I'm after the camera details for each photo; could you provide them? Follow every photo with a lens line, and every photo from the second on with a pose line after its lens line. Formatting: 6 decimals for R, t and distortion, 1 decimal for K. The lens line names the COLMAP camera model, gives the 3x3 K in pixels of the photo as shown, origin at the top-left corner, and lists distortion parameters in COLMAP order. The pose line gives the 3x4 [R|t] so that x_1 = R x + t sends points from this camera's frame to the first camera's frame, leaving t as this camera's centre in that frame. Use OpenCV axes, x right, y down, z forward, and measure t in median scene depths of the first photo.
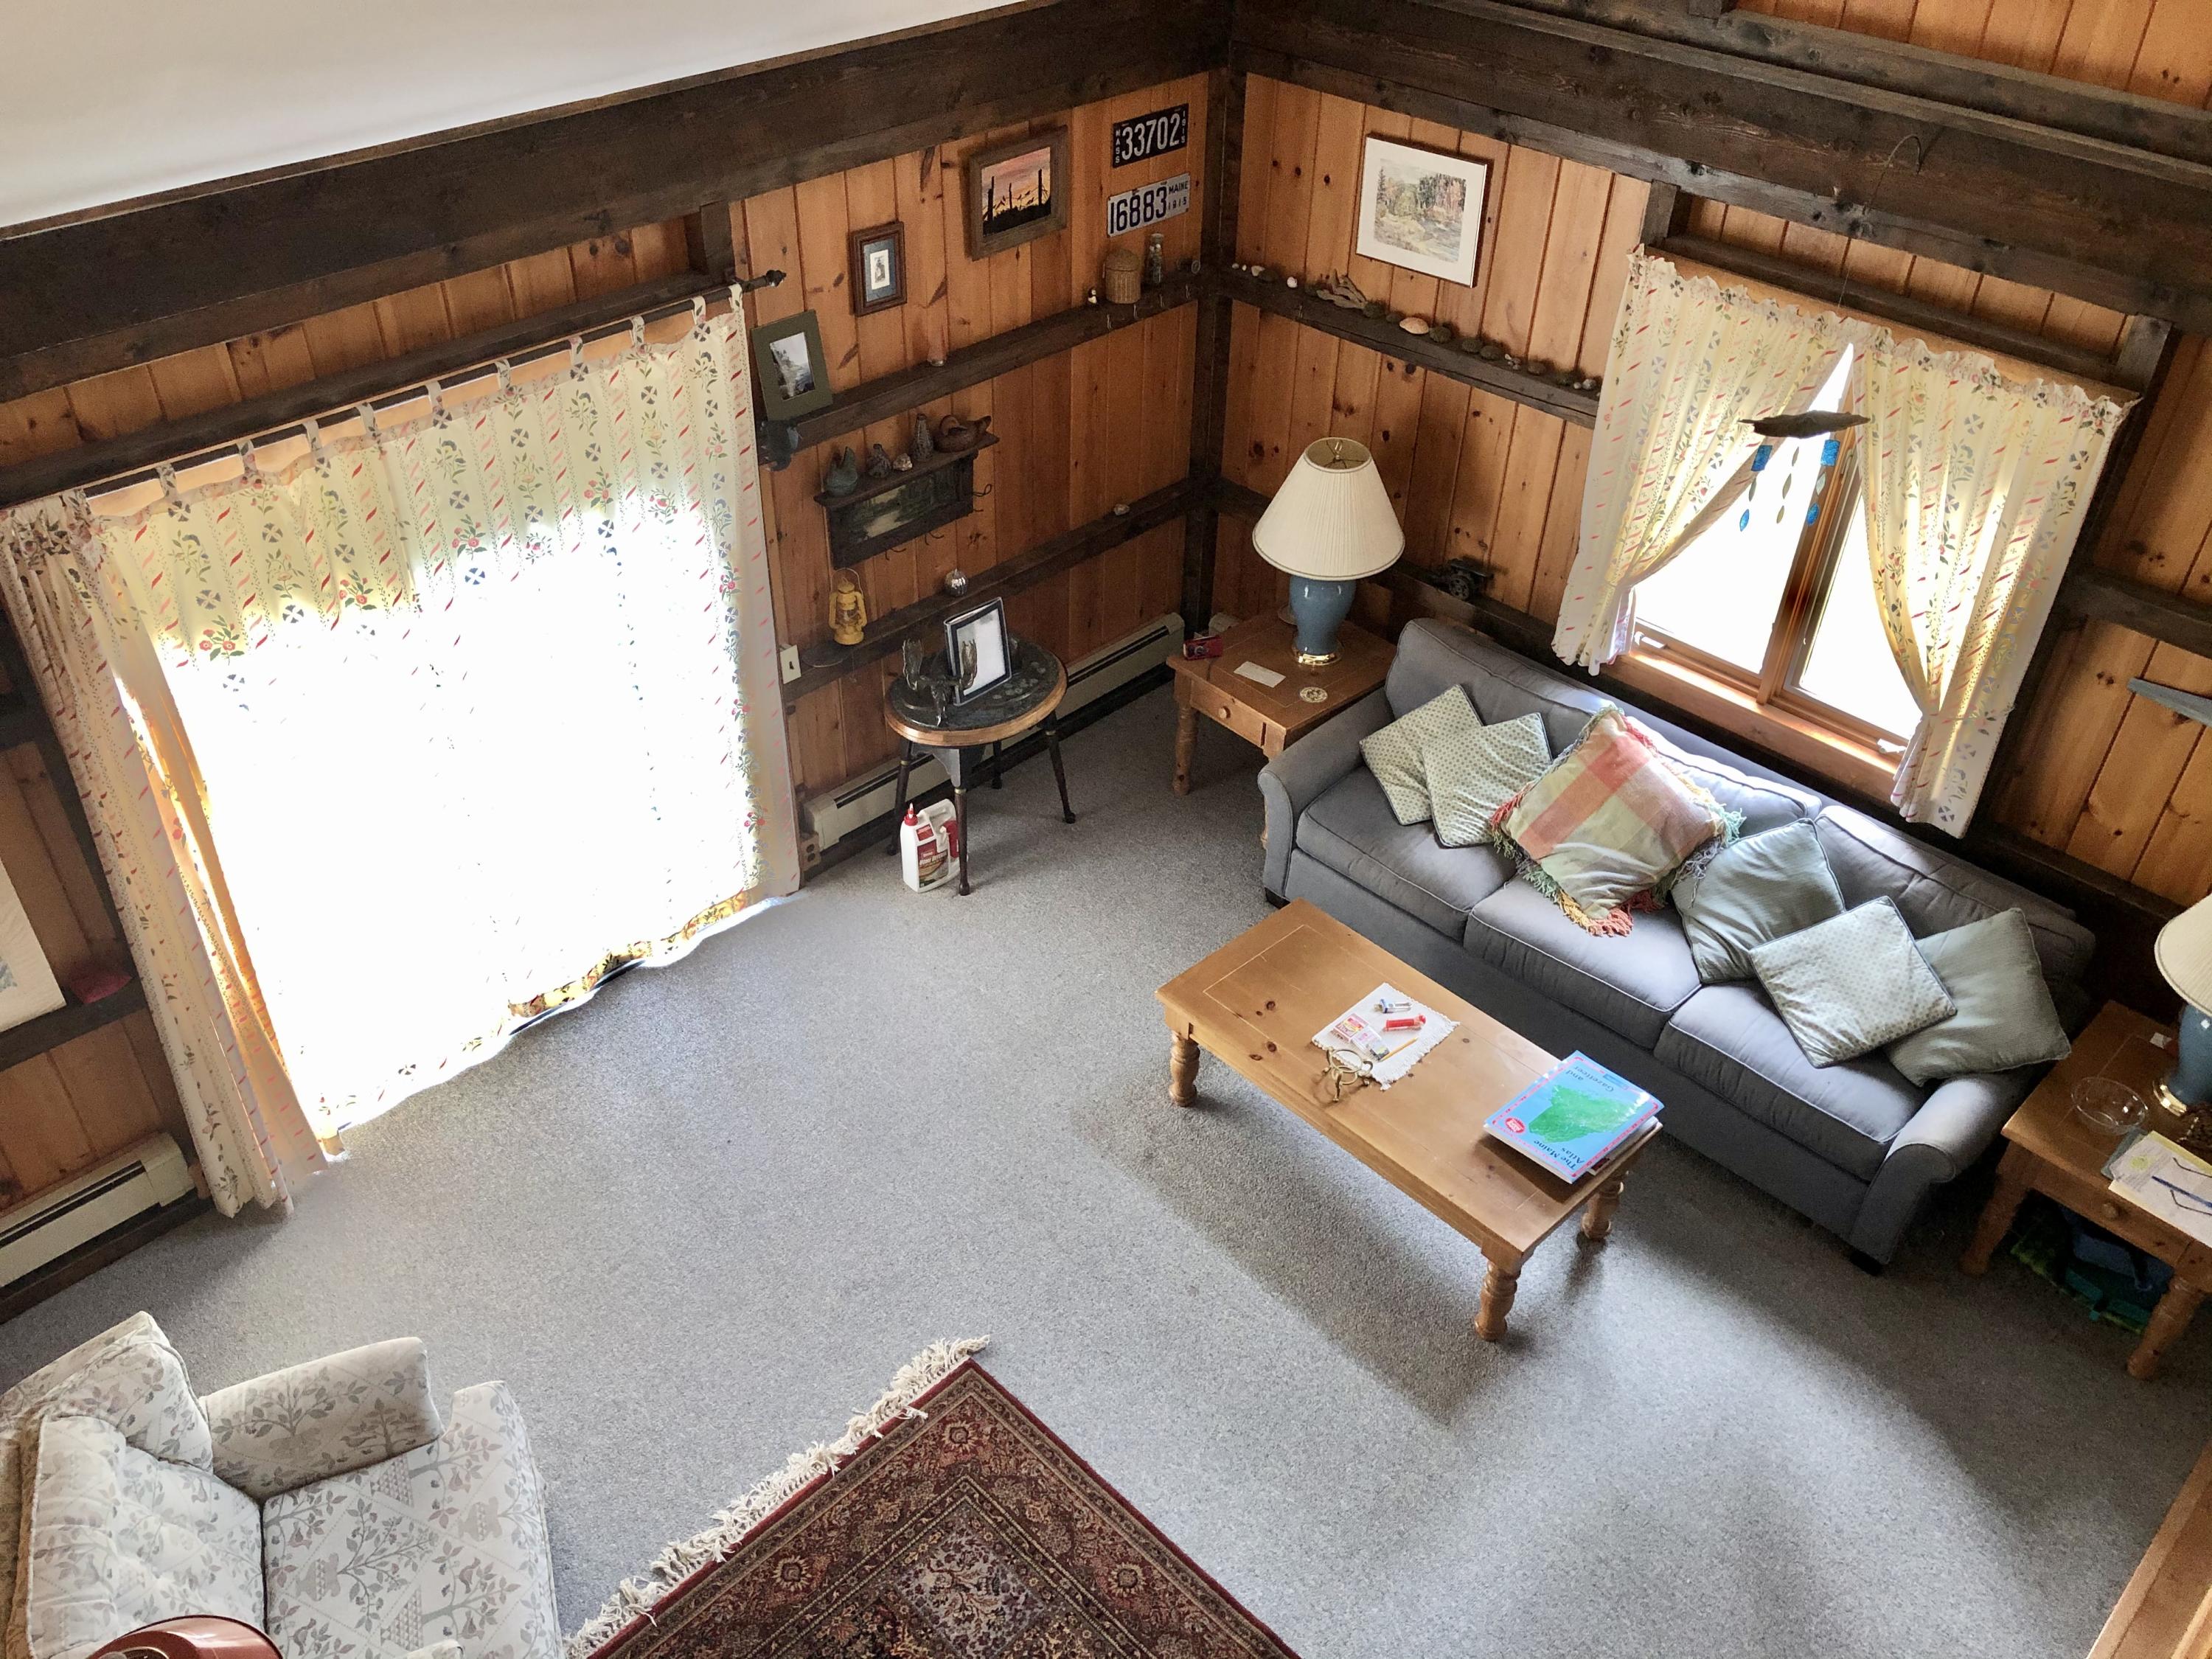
lens RADIAL K [[1797.0, 0, 1100.0], [0, 1797.0, 833.8], [0, 0, 1]] dist [0.003275, 0.004273]
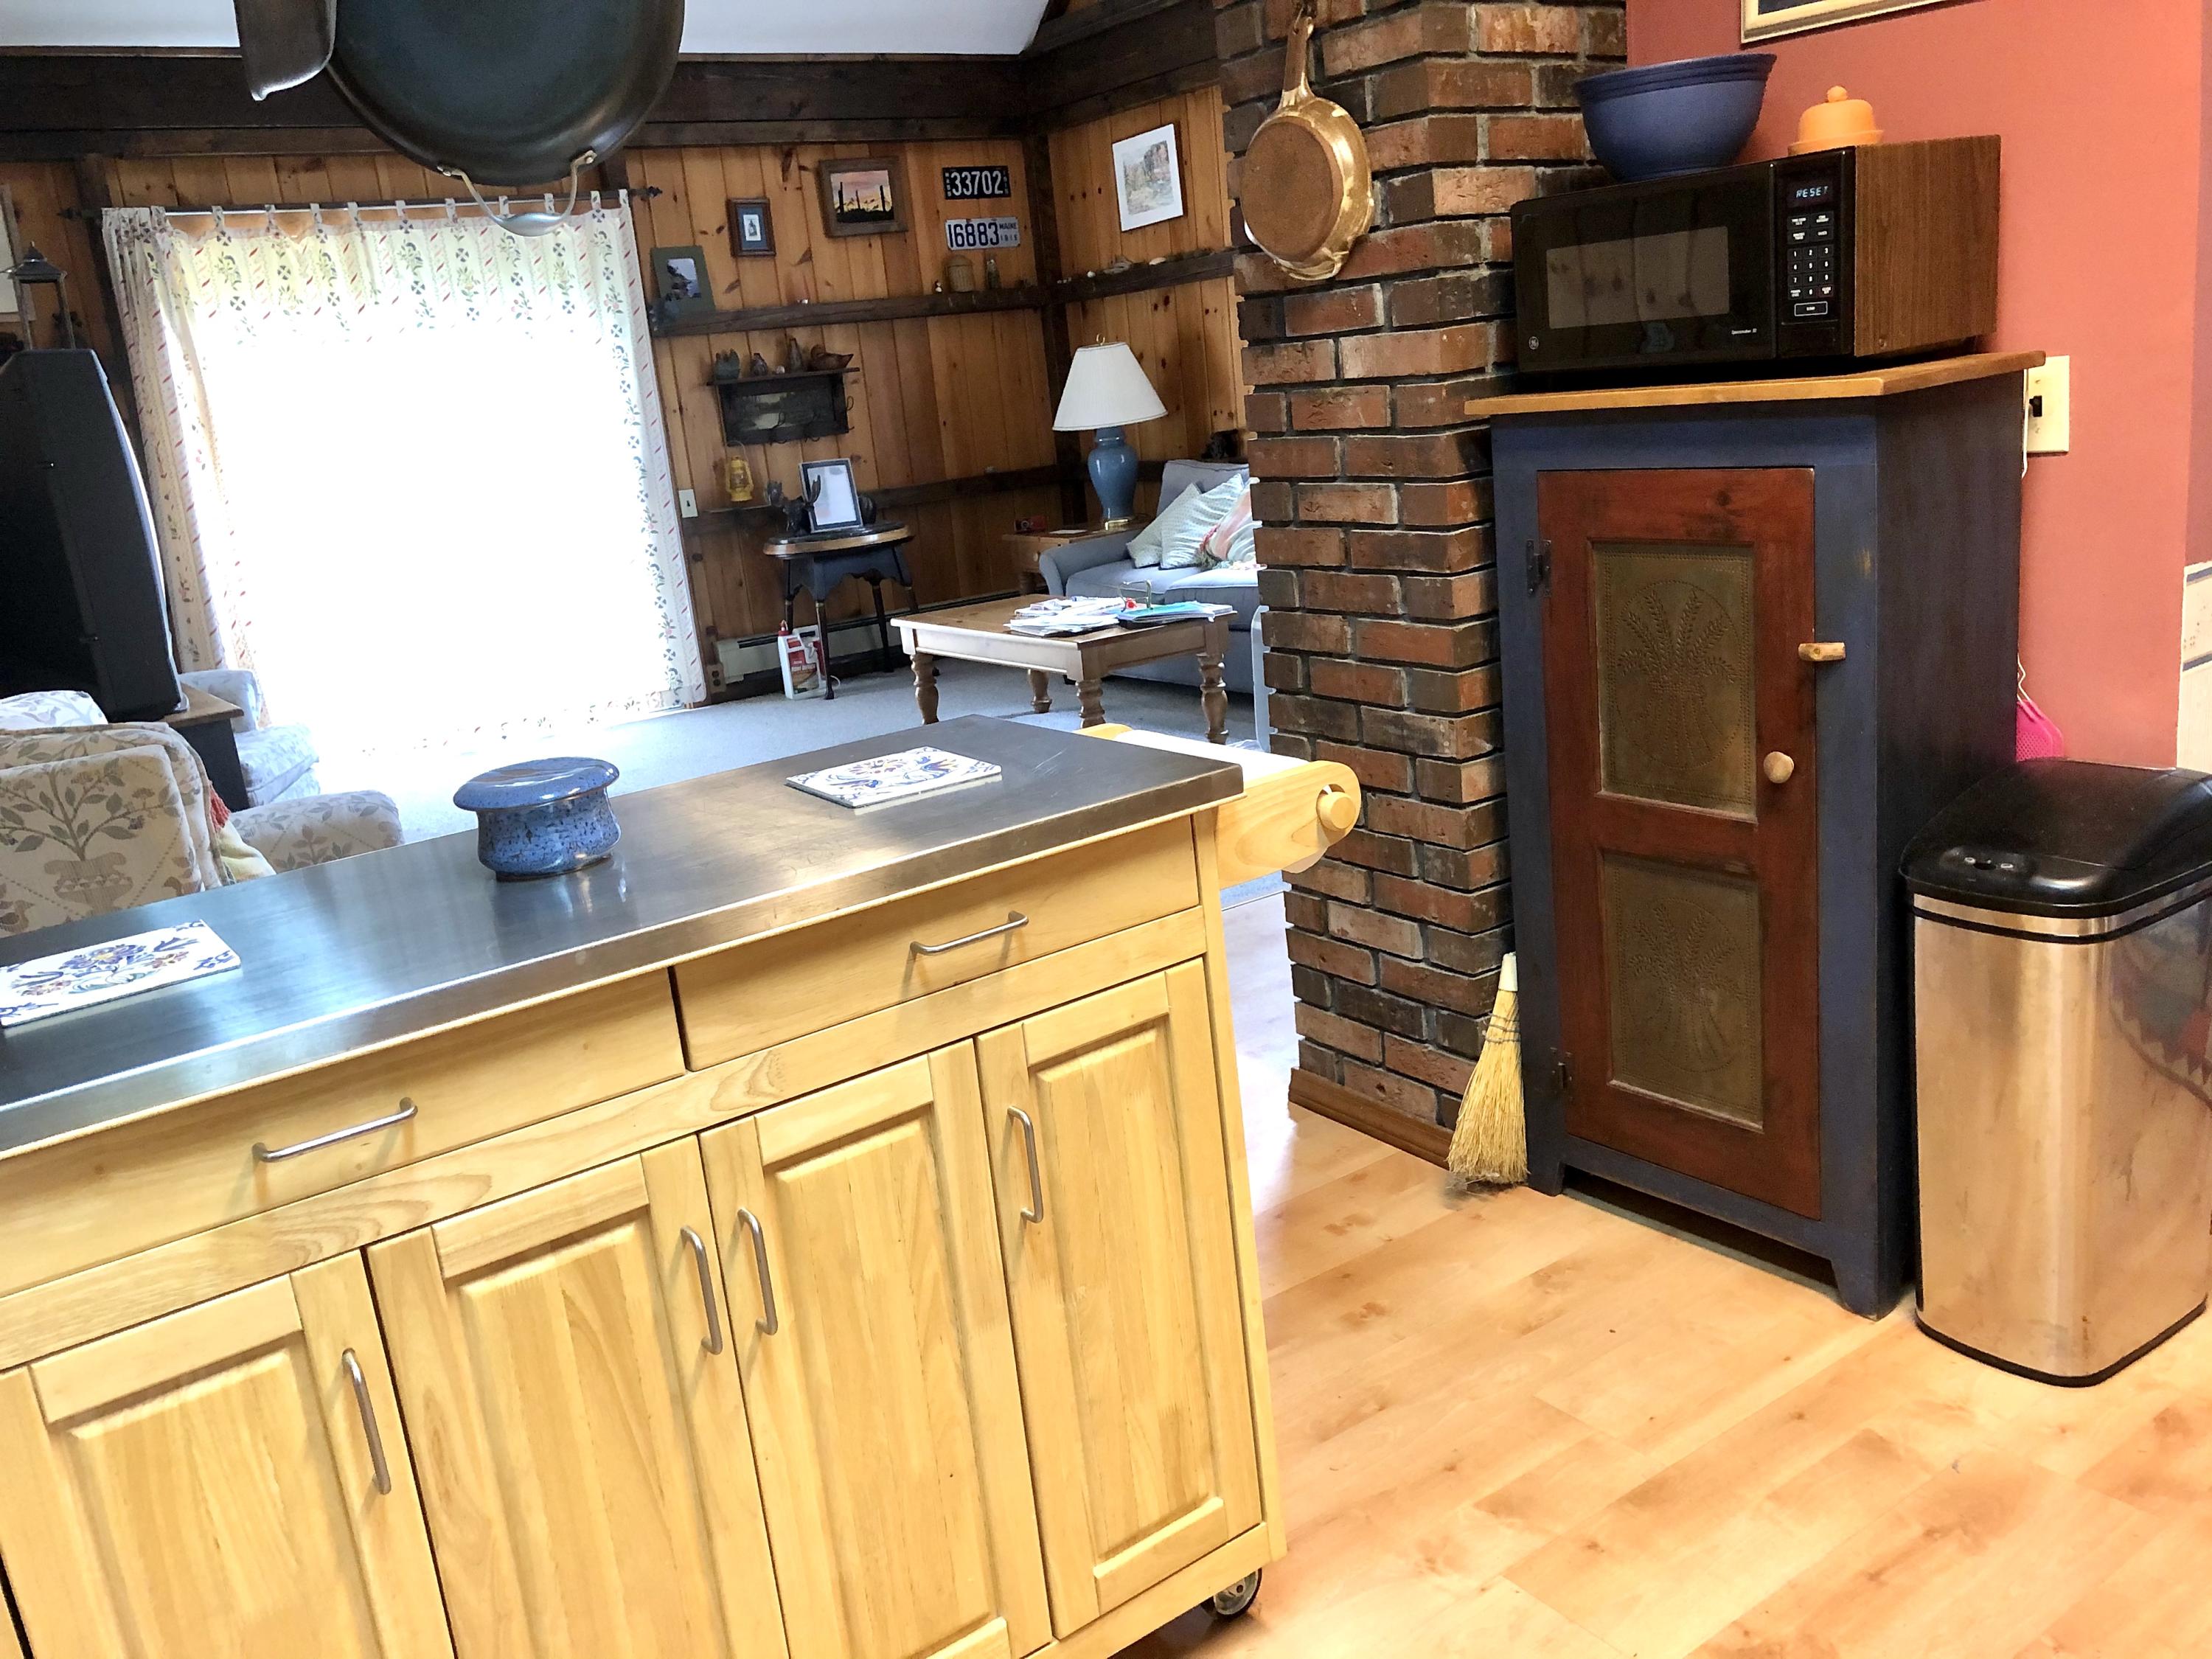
lens RADIAL K [[1797.0, 0, 1088.9], [0, 1797.0, 819.0], [0, 0, 1]] dist [0.003275, 0.004273]
pose [[0.976688, -0.070979, -0.202590, 0.397558], [-0.014736, 0.919356, -0.393150, 0.682333], [0.214158, 0.386971, 0.896878, -0.061376]]
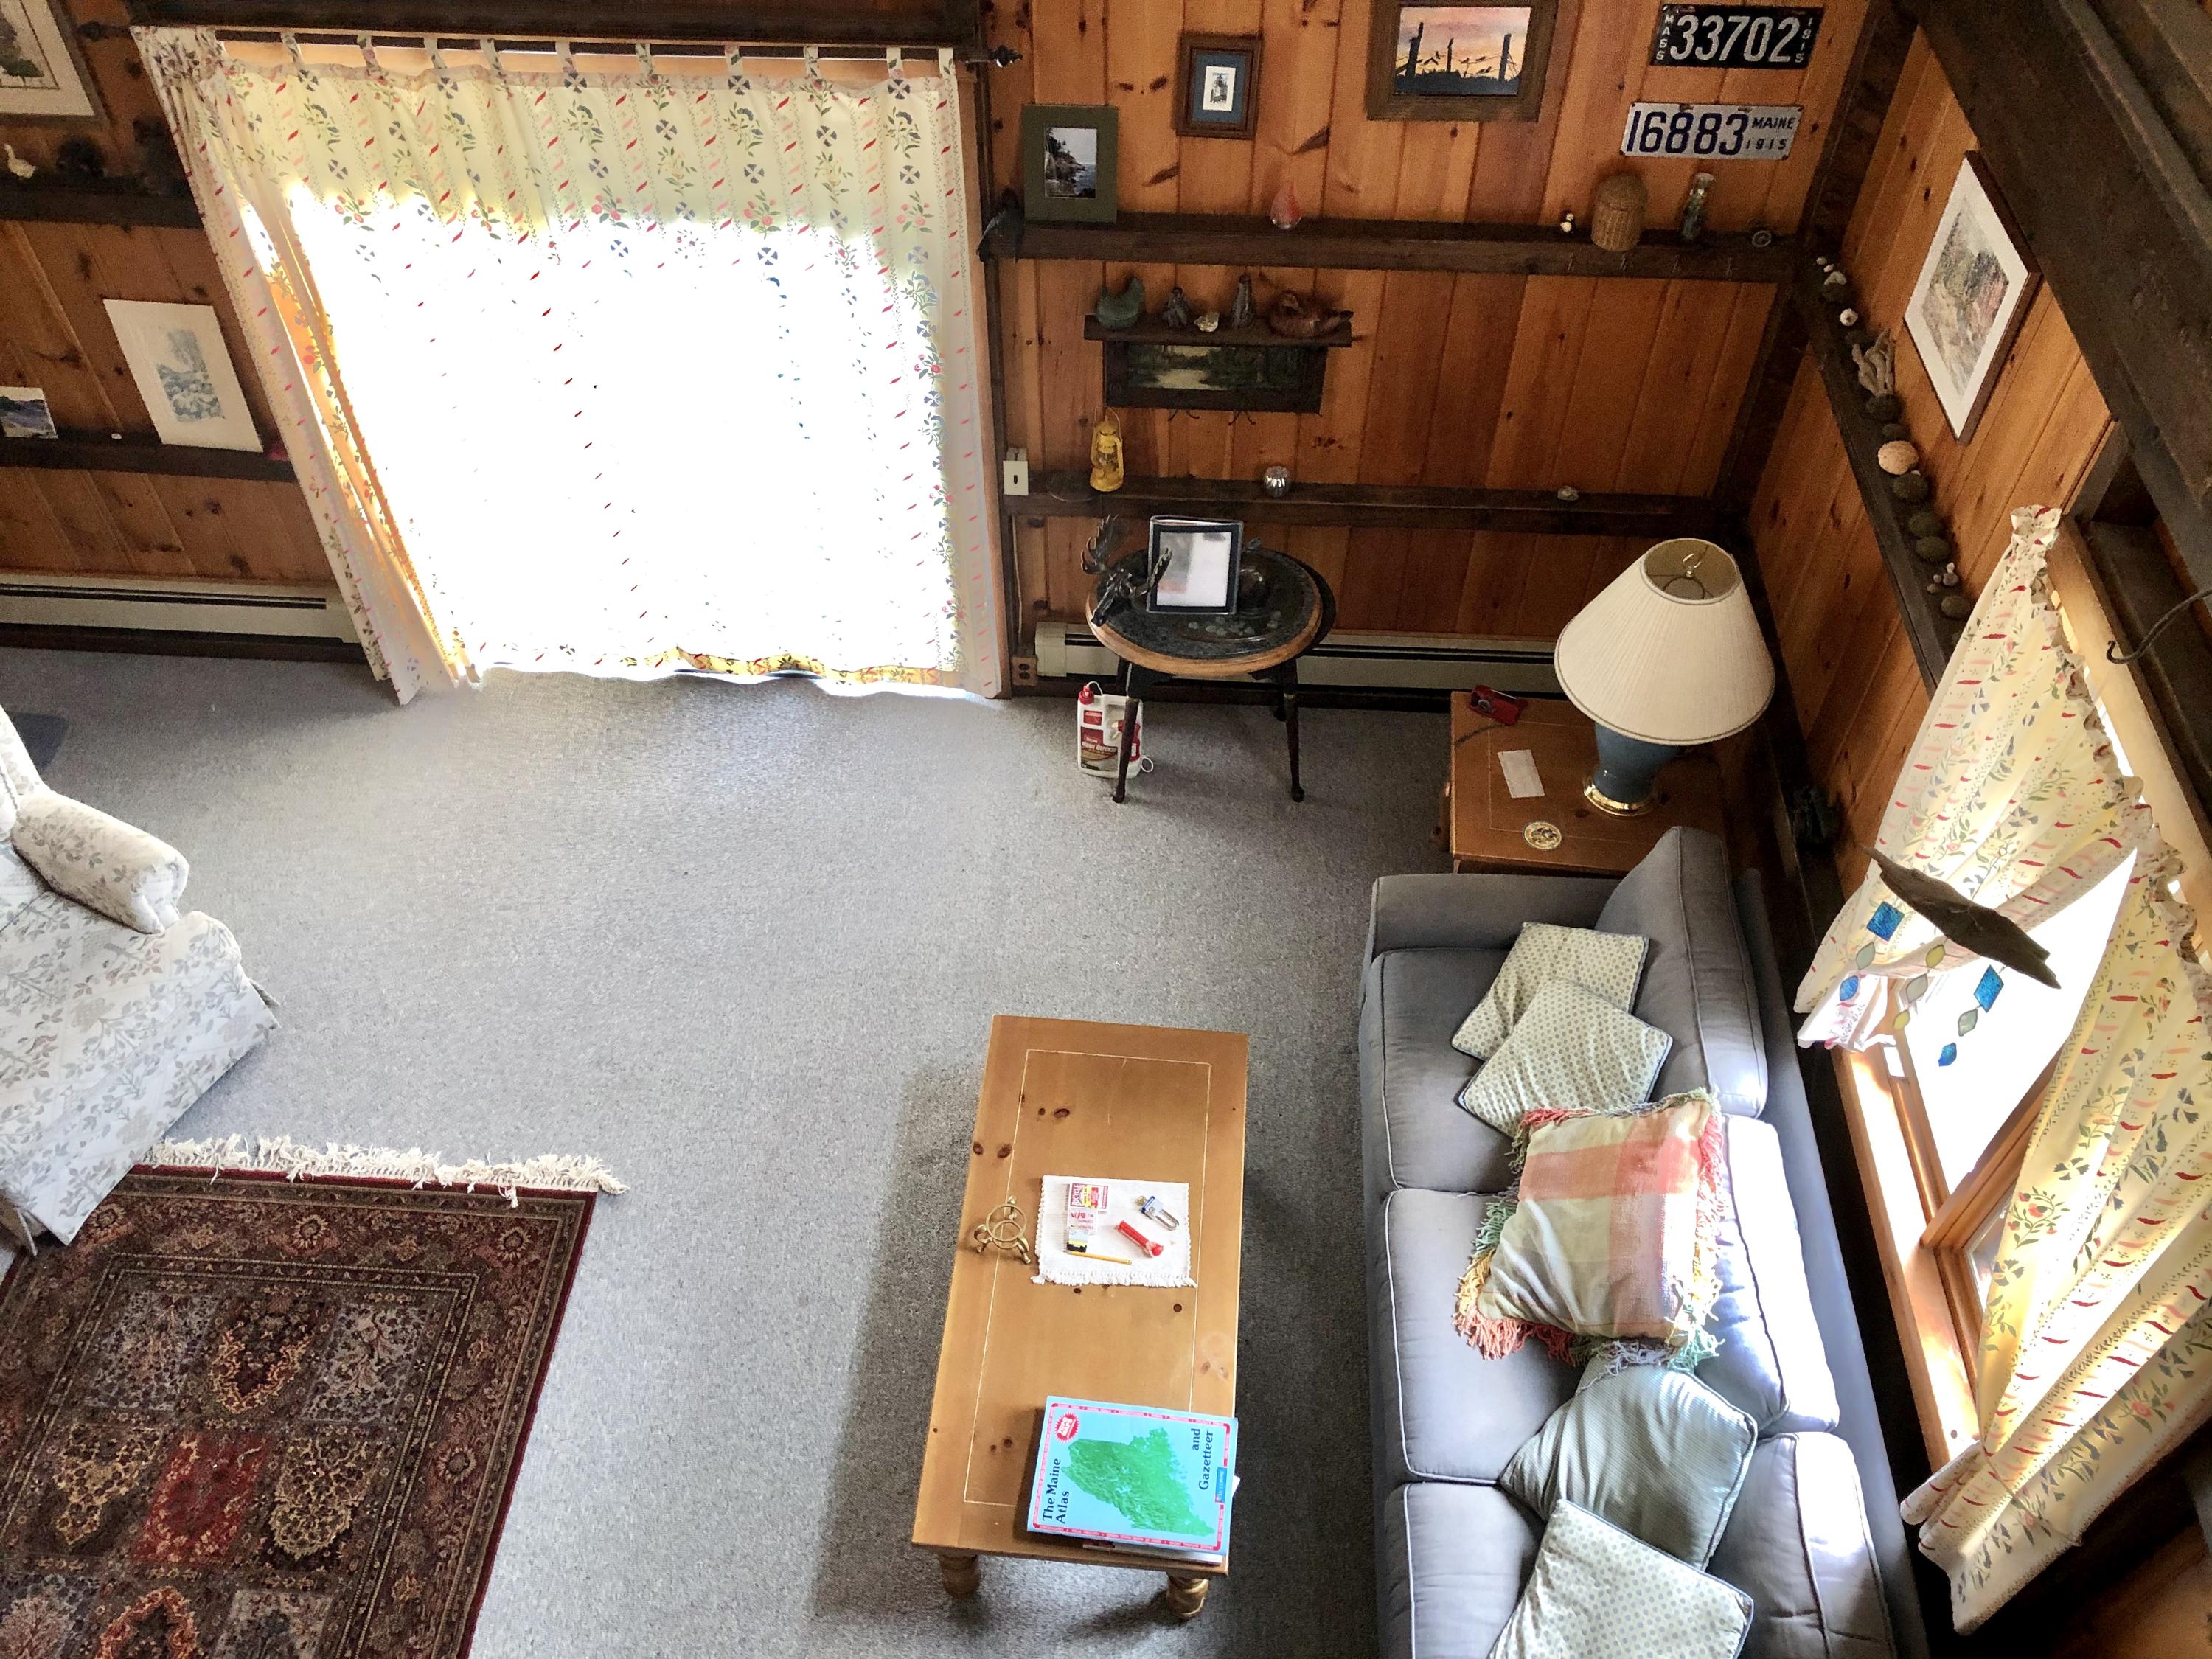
lens RADIAL K [[1797.0, 0, 1097.1], [0, 1797.0, 826.6], [0, 0, 1]] dist [0.003275, 0.004273]
pose [[0.655649, 0.559220, -0.507344, 0.424149], [-0.451136, 0.828932, 0.330678, -0.276787], [0.605475, 0.012072, 0.795773, 0.327864]]
